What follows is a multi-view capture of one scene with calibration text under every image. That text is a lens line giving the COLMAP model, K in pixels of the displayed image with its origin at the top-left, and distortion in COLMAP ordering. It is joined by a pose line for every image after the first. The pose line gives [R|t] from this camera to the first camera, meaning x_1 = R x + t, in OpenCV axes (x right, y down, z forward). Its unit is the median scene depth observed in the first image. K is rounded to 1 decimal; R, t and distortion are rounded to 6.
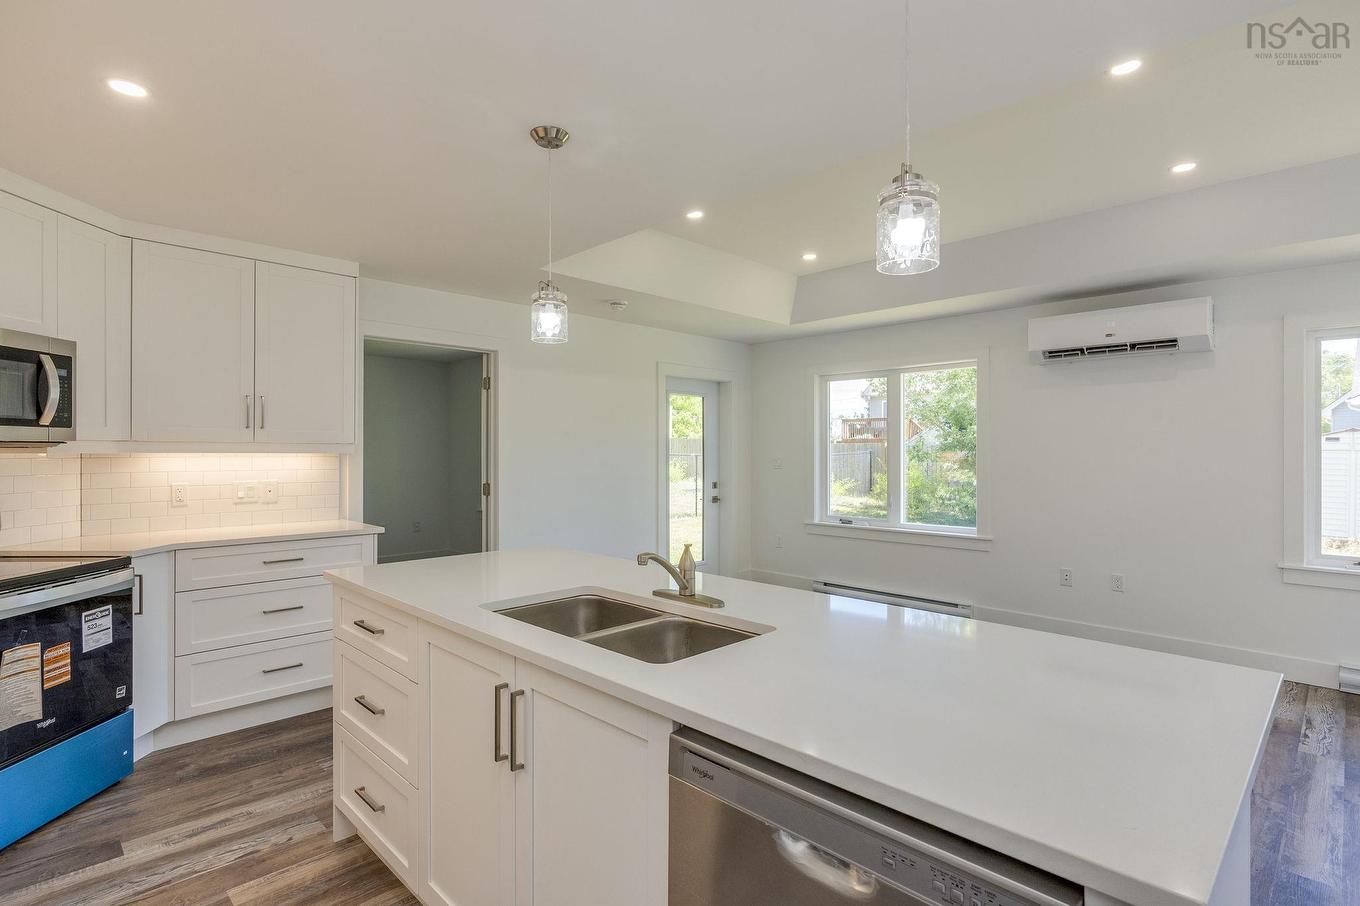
lens RADIAL K [[671.7, 0, 679.0], [0, 671.7, 452.7], [0, 0, 1]] dist [-0.004133, 0.003153]
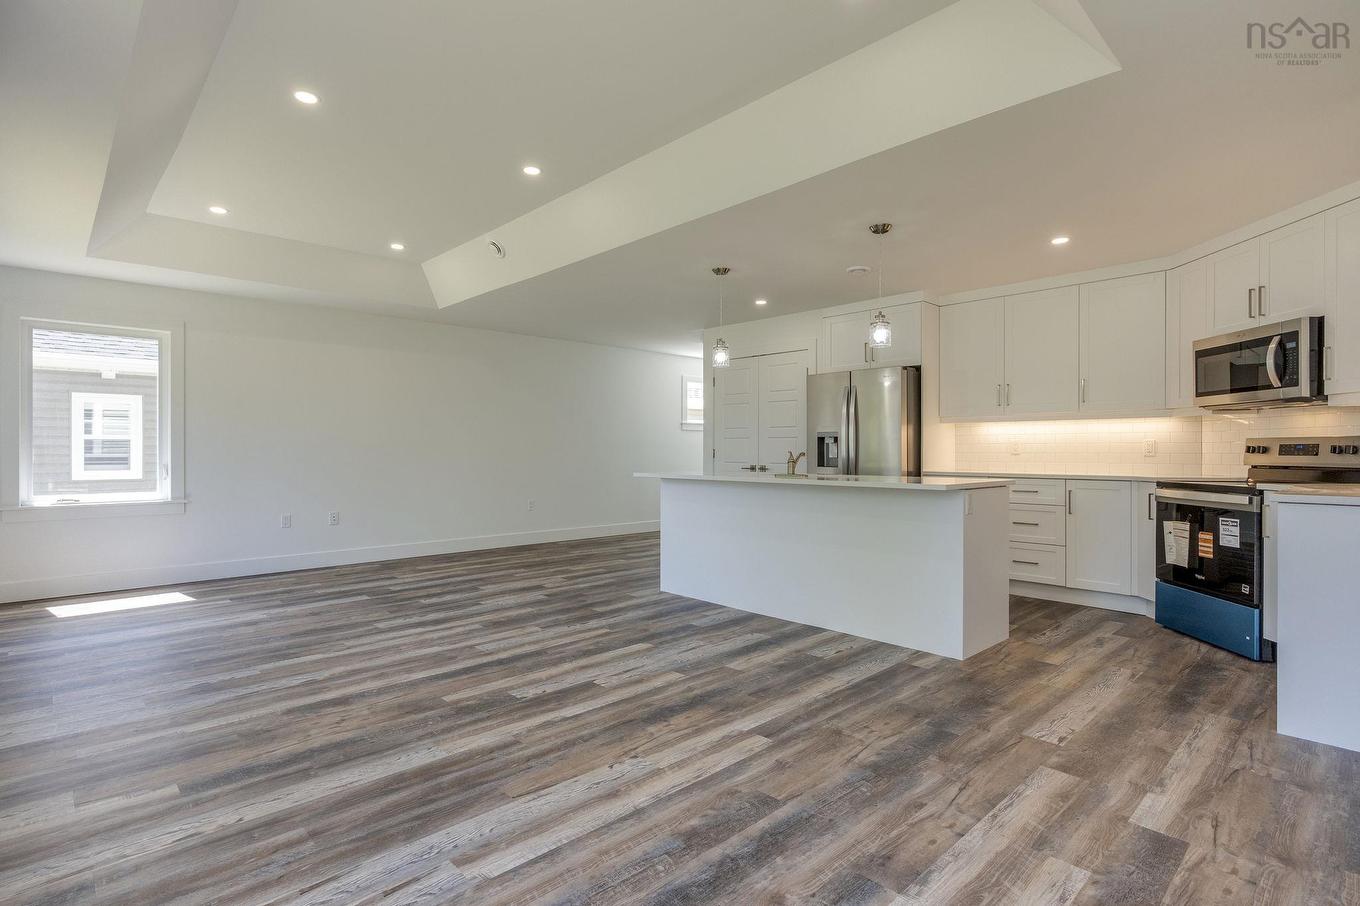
lens RADIAL K [[671.7, 0, 676.4], [0, 671.7, 449.7], [0, 0, 1]] dist [-0.004133, 0.003153]
pose [[-0.999698, -0.001942, 0.024516, 0.192414], [-0.001944, 0.999998, -0.000050, 0.068334], [-0.024516, -0.000097, -0.999699, 1.824715]]
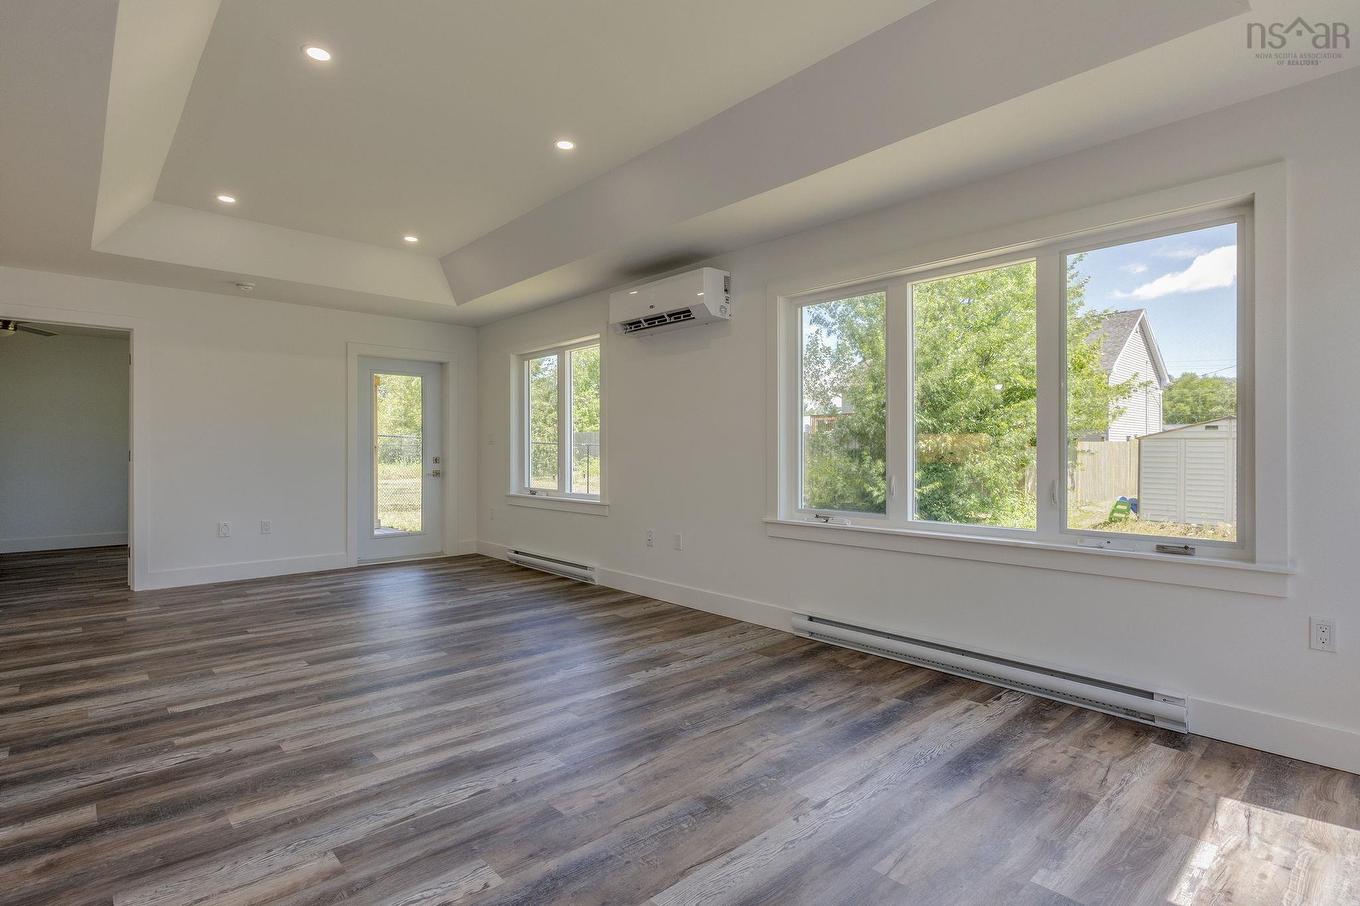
lens RADIAL K [[671.7, 0, 678.3], [0, 671.7, 450.6], [0, 0, 1]] dist [-0.004133, 0.003153]
pose [[0.999209, -0.000379, -0.039761, 0.922138], [0.000242, 0.999994, -0.003429, 0.071659], [0.039763, 0.003417, 0.999203, -0.079170]]
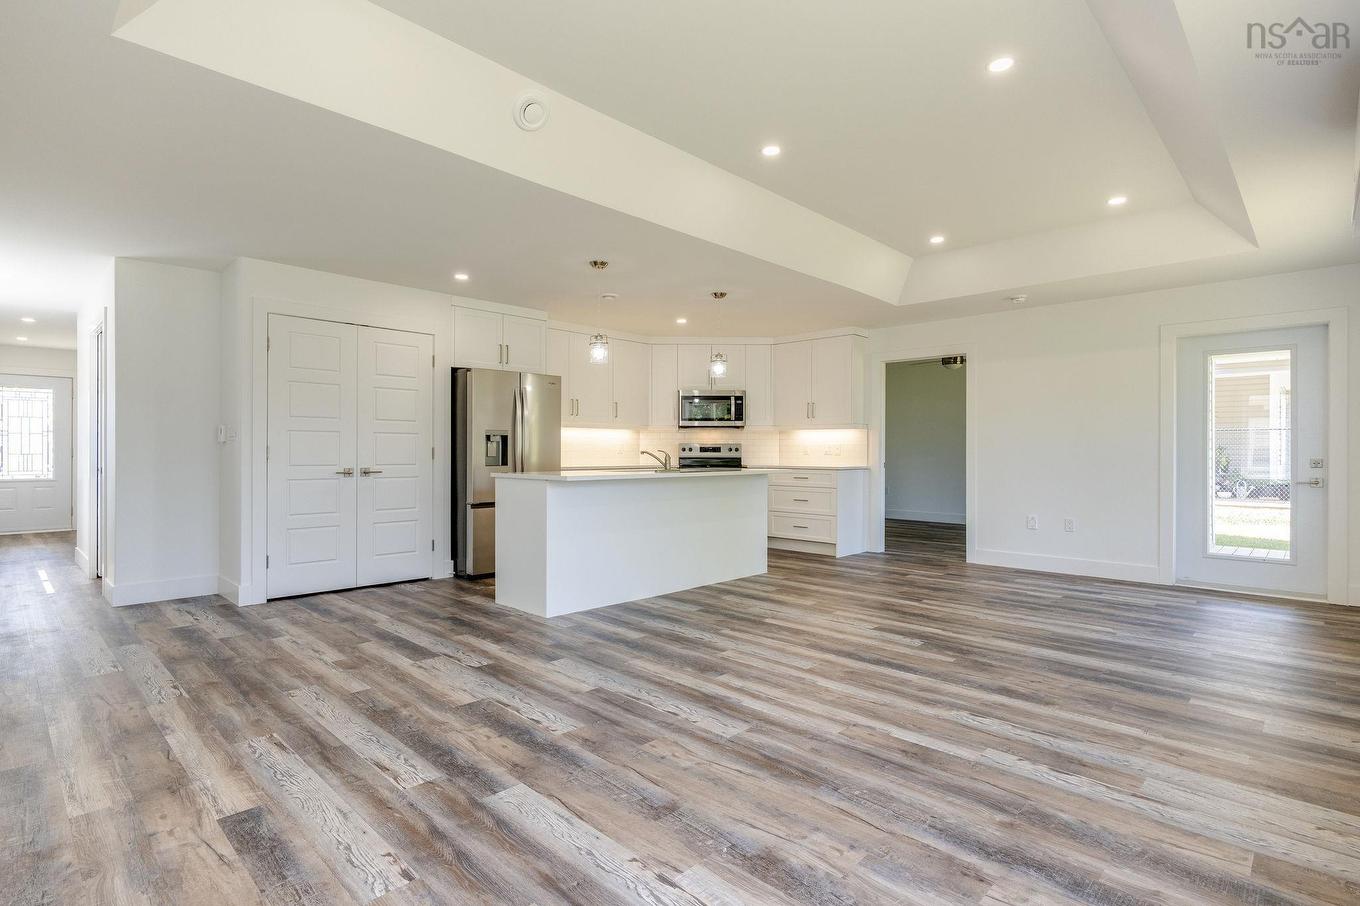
lens RADIAL K [[671.7, 0, 677.3], [0, 671.7, 450.2], [0, 0, 1]] dist [-0.004133, 0.003153]
pose [[0.019571, -0.002384, -0.999806, 1.521222], [-0.003989, 0.999989, -0.002463, 0.074653], [0.999801, 0.004037, 0.019561, 0.530715]]
